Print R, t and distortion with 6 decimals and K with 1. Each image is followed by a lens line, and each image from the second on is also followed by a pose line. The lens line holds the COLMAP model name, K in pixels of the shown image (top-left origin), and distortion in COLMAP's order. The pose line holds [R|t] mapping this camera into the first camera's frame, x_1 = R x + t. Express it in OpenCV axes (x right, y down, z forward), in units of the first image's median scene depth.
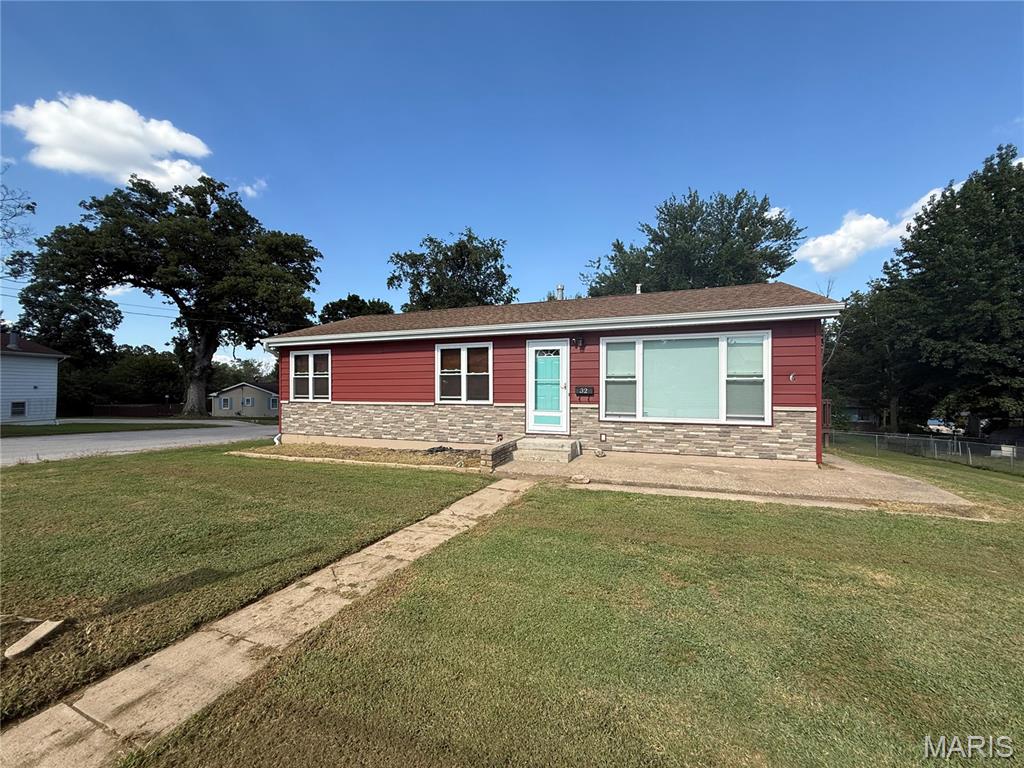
lens RADIAL K [[408.8, 0, 511.6], [0, 408.8, 384.9], [0, 0, 1]] dist [-0.002416, 0.001397]
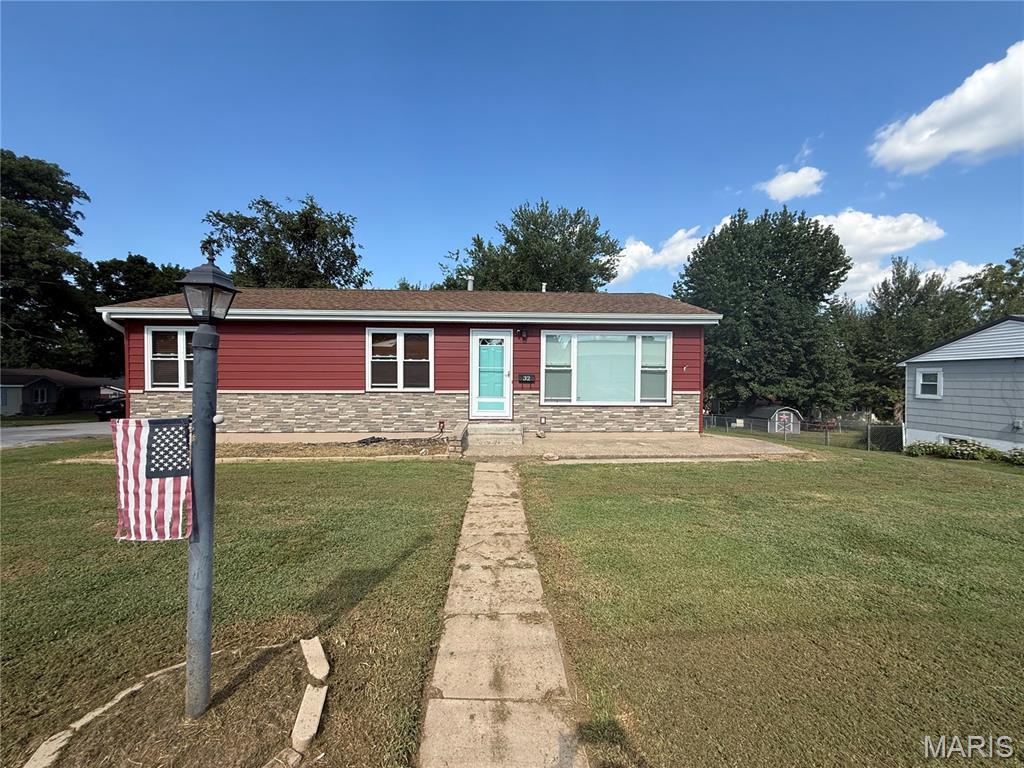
lens RADIAL K [[408.8, 0, 510.9], [0, 408.8, 384.0], [0, 0, 1]] dist [-0.002416, 0.001397]
pose [[0.915767, 0.000368, 0.401709, -0.257907], [-0.008966, 0.999769, 0.019524, 0.007501], [-0.401609, -0.021482, 0.915559, 0.017297]]
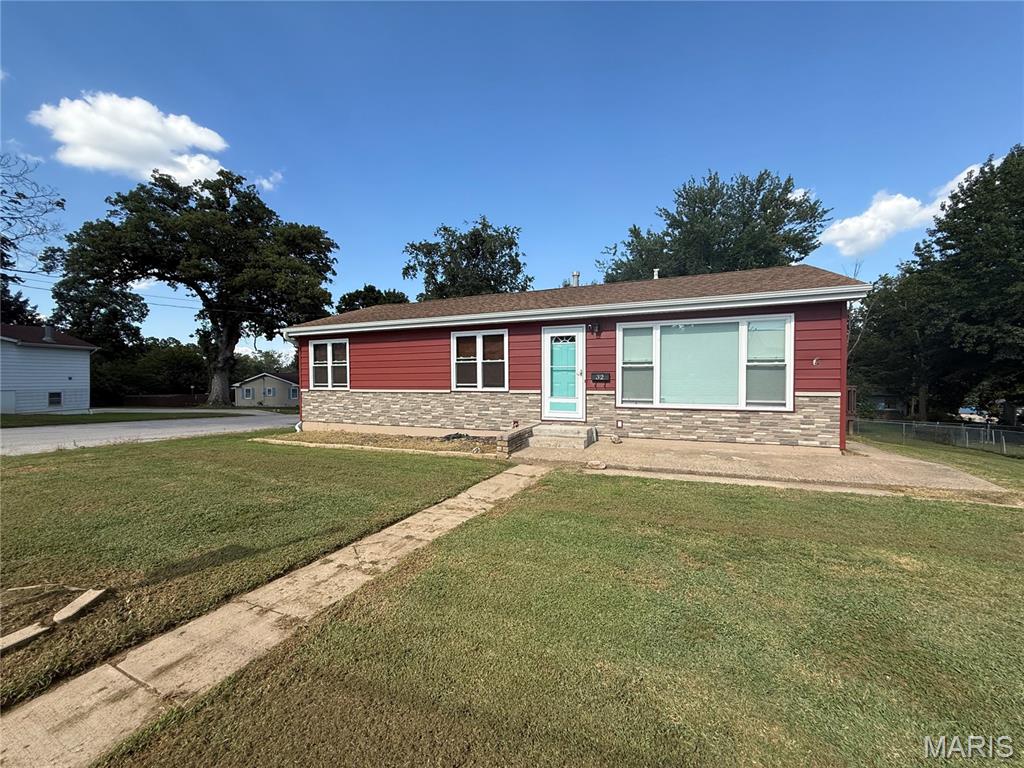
lens RADIAL K [[408.8, 0, 511.7], [0, 408.8, 385.0], [0, 0, 1]] dist [-0.002416, 0.001397]
pose [[0.999307, -0.004250, -0.036968, -0.000826], [0.005192, 0.999664, 0.025415, 0.006056], [0.036847, -0.025589, 0.998993, -0.000933]]
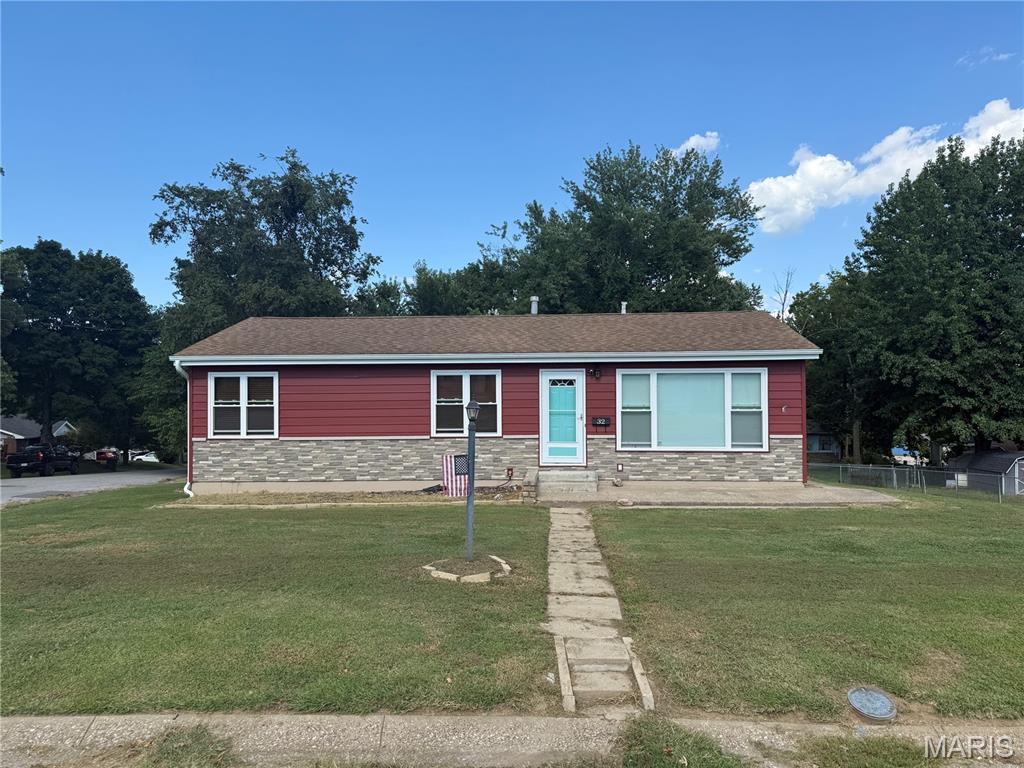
lens RADIAL K [[715.3, 0, 513.7], [0, 715.3, 390.0], [0, 0, 1]] dist [0.068842, -0.086368]
pose [[0.952328, 0.001941, 0.305070, -0.484983], [0.002878, 0.999878, -0.015347, -0.031629], [-0.305062, 0.015493, 0.952206, -0.520208]]
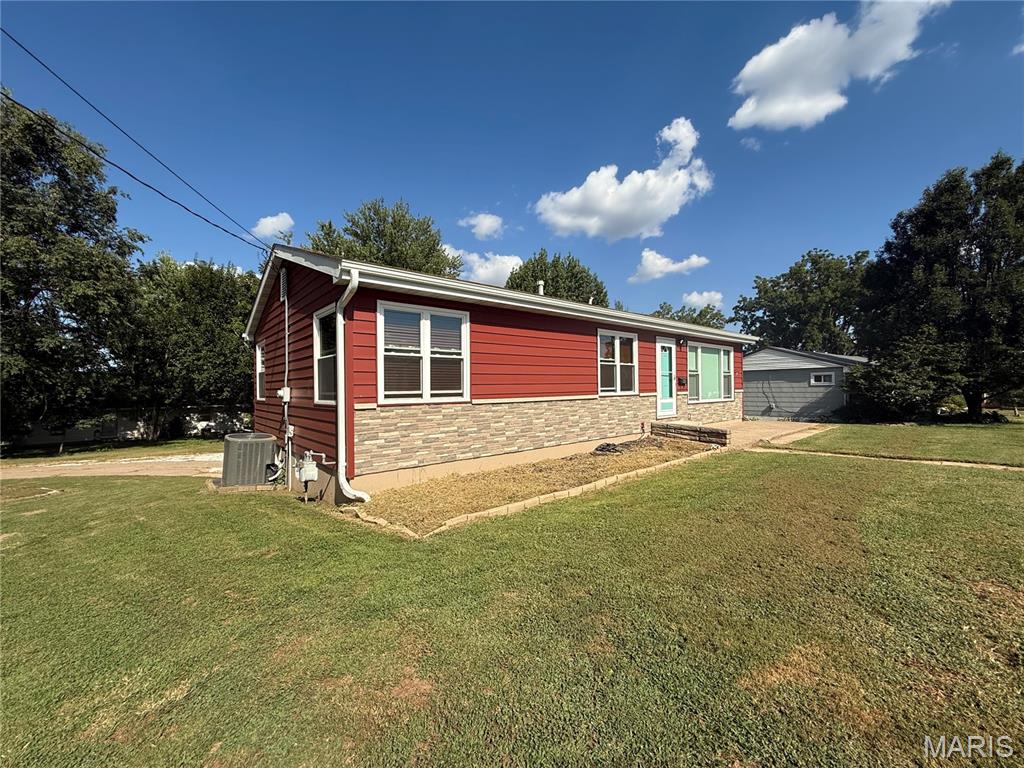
lens RADIAL K [[408.8, 0, 507.5], [0, 408.8, 383.0], [0, 0, 1]] dist [-0.002416, 0.001397]
pose [[0.481972, 0.005569, 0.876169, -1.044531], [0.006084, 0.999934, -0.009703, 0.024849], [-0.876166, 0.010007, 0.481906, 0.748631]]
